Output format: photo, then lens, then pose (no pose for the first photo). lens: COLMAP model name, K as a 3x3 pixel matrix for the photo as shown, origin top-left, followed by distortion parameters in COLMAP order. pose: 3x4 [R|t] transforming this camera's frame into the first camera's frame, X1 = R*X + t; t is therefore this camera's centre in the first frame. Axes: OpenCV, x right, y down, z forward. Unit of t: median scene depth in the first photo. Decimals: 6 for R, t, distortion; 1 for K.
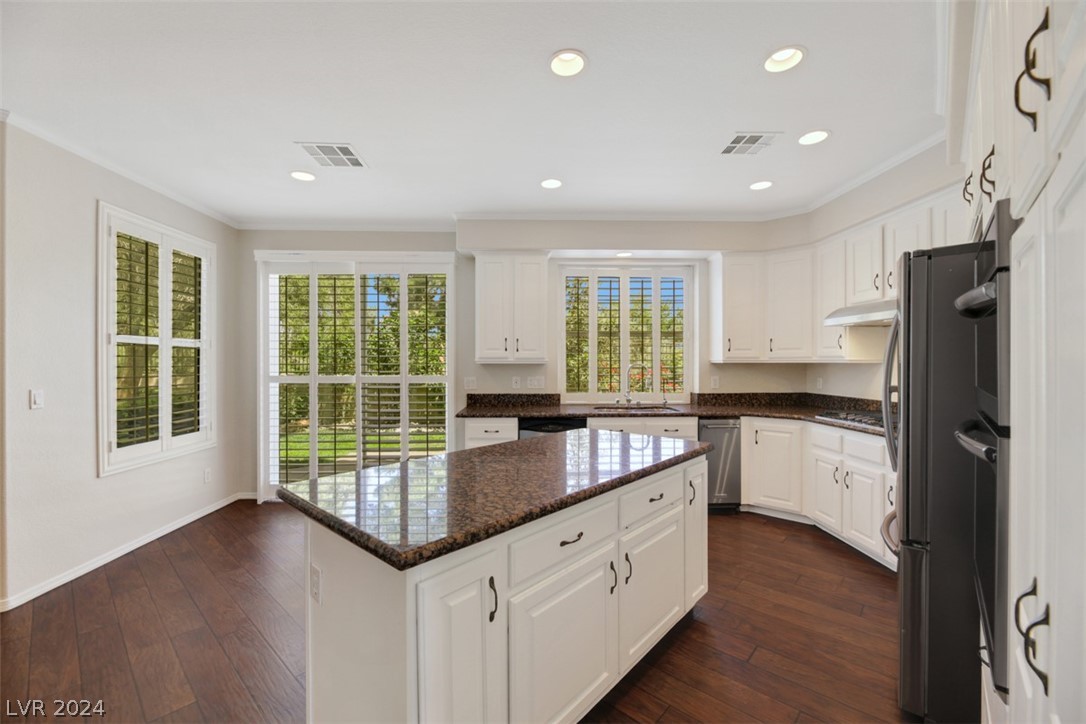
lens RADIAL K [[449.5, 0, 540.4], [0, 449.5, 365.8], [0, 0, 1]] dist [0.000236, -0.000128]
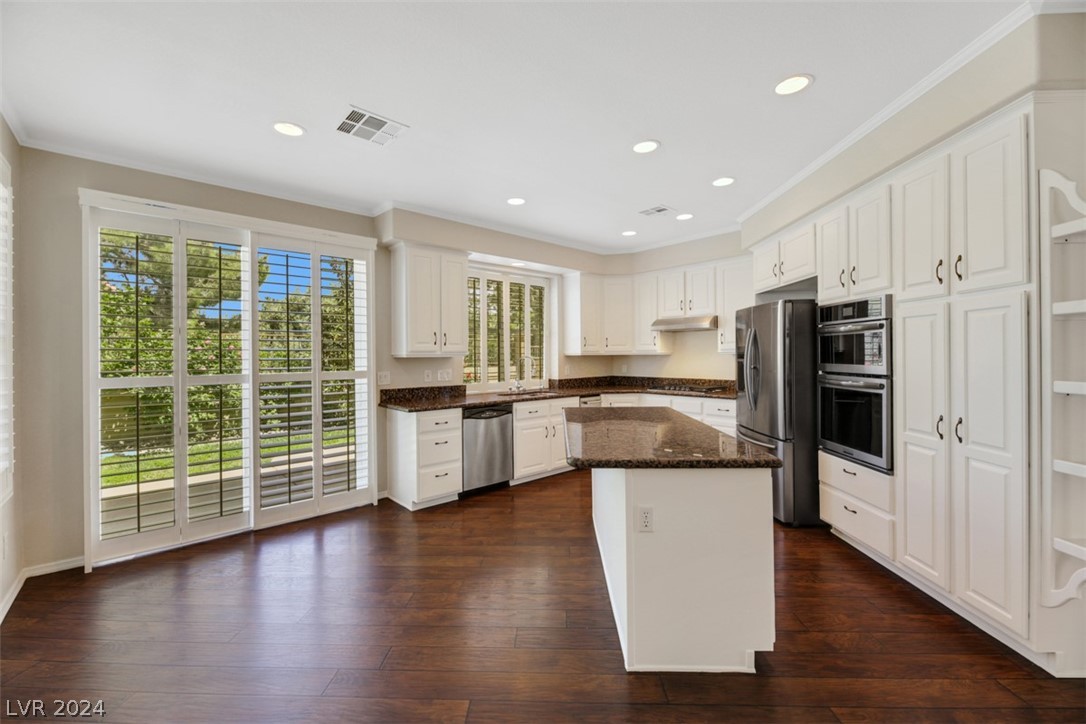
lens RADIAL K [[446.0, 0, 545.1], [0, 446.0, 358.2], [0, 0, 1]] dist [0.007650, -0.005968]
pose [[0.761876, -0.009655, 0.647651, -0.537010], [0.012269, 0.999925, 0.000473, 0.000209], [-0.647607, 0.007585, 0.761937, 0.062737]]
